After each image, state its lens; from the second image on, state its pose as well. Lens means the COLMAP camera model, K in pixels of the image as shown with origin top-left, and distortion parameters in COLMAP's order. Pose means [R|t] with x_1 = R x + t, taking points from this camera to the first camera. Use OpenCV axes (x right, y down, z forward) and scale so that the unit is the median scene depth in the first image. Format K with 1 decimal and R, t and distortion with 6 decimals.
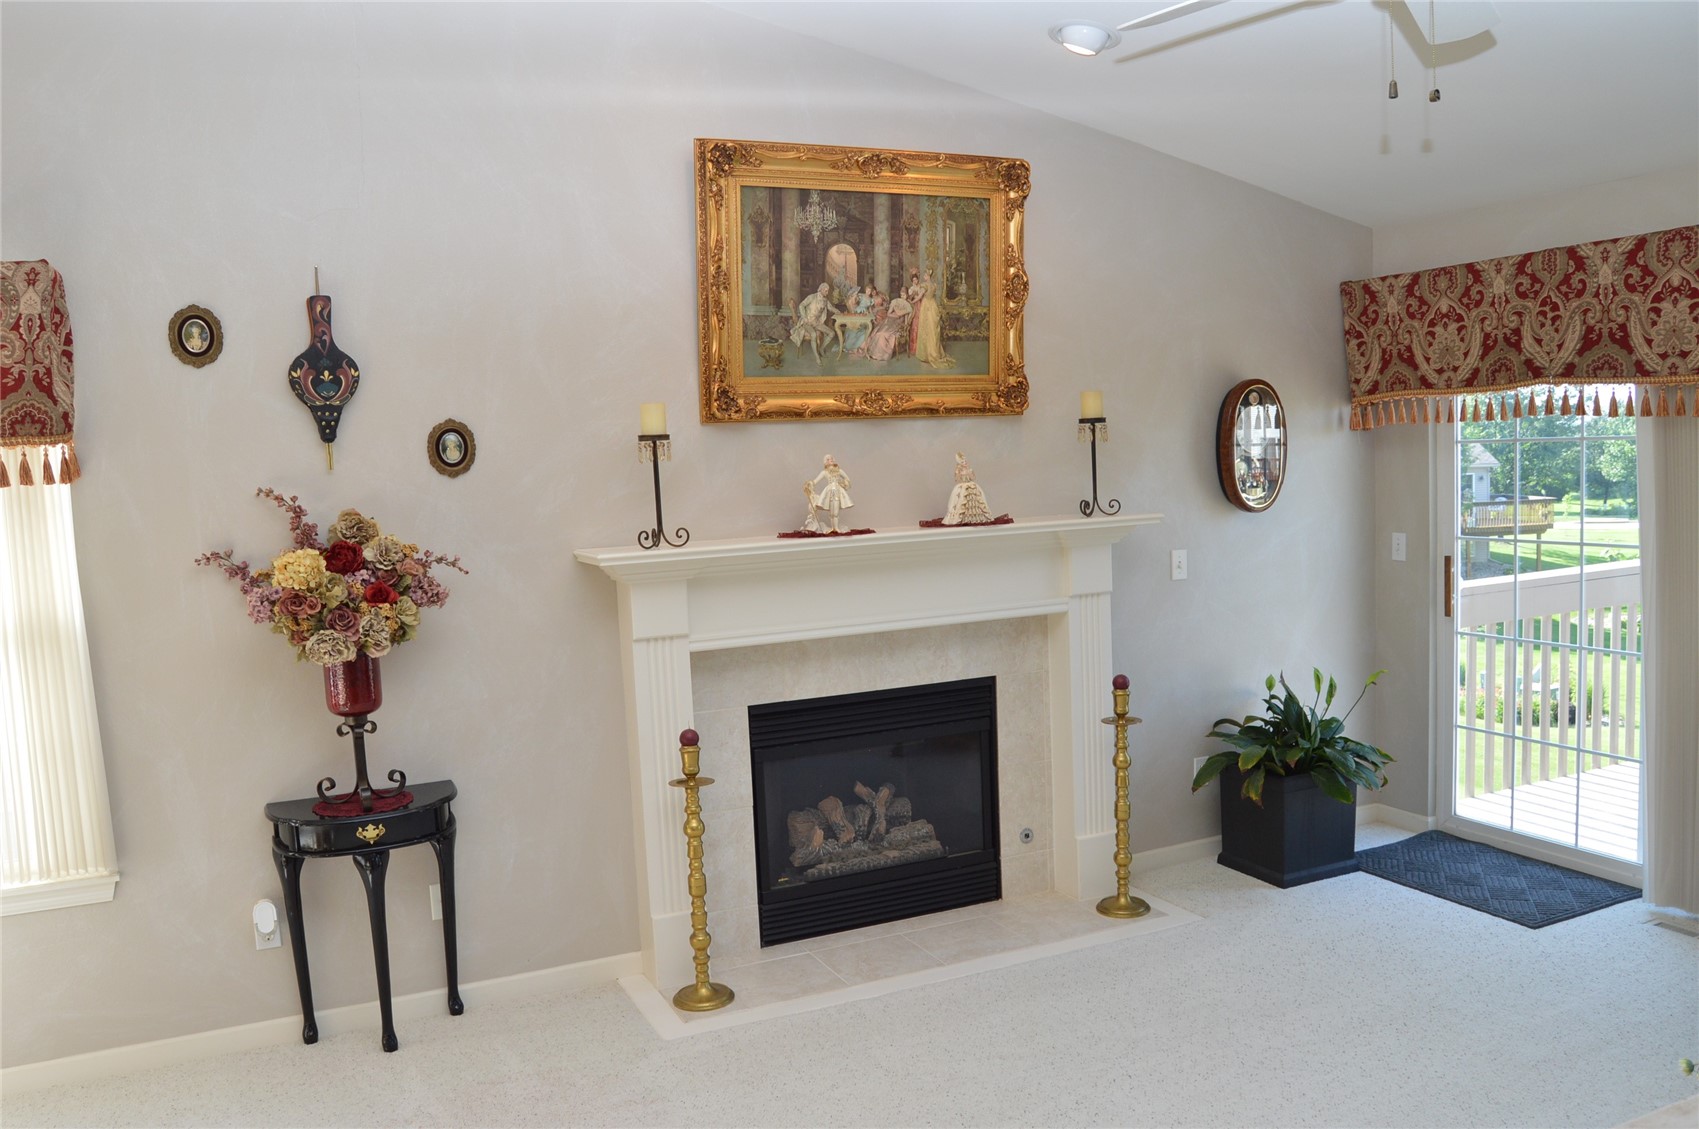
lens RADIAL K [[1351.7, 0, 845.2], [0, 1351.7, 596.0], [0, 0, 1]] dist [-0.095209, 0.041104]
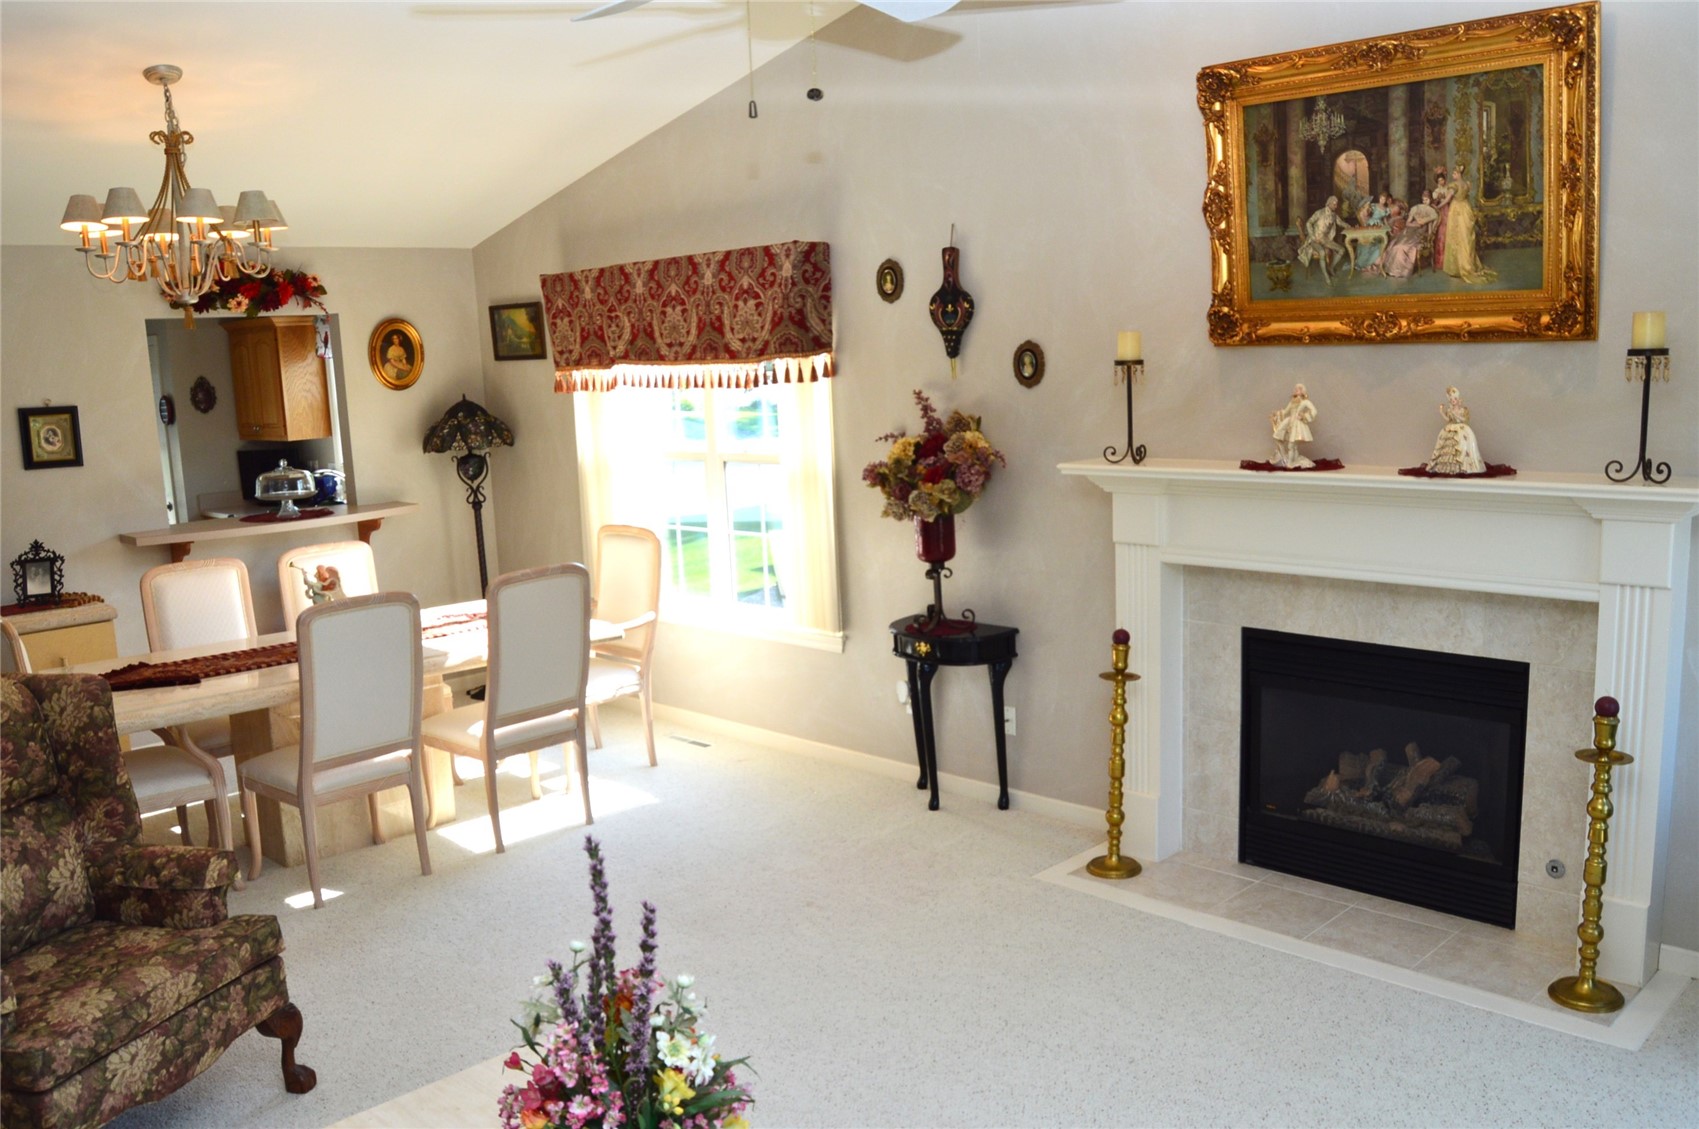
lens RADIAL K [[1353.4, 0, 842.7], [0, 1353.4, 583.0], [0, 0, 1]] dist [-0.097451, 0.040721]
pose [[0.355278, 0.186681, -0.915930, 0.736772], [-0.074835, 0.982390, 0.171199, -0.100782], [0.931760, 0.007720, 0.362992, 0.351609]]
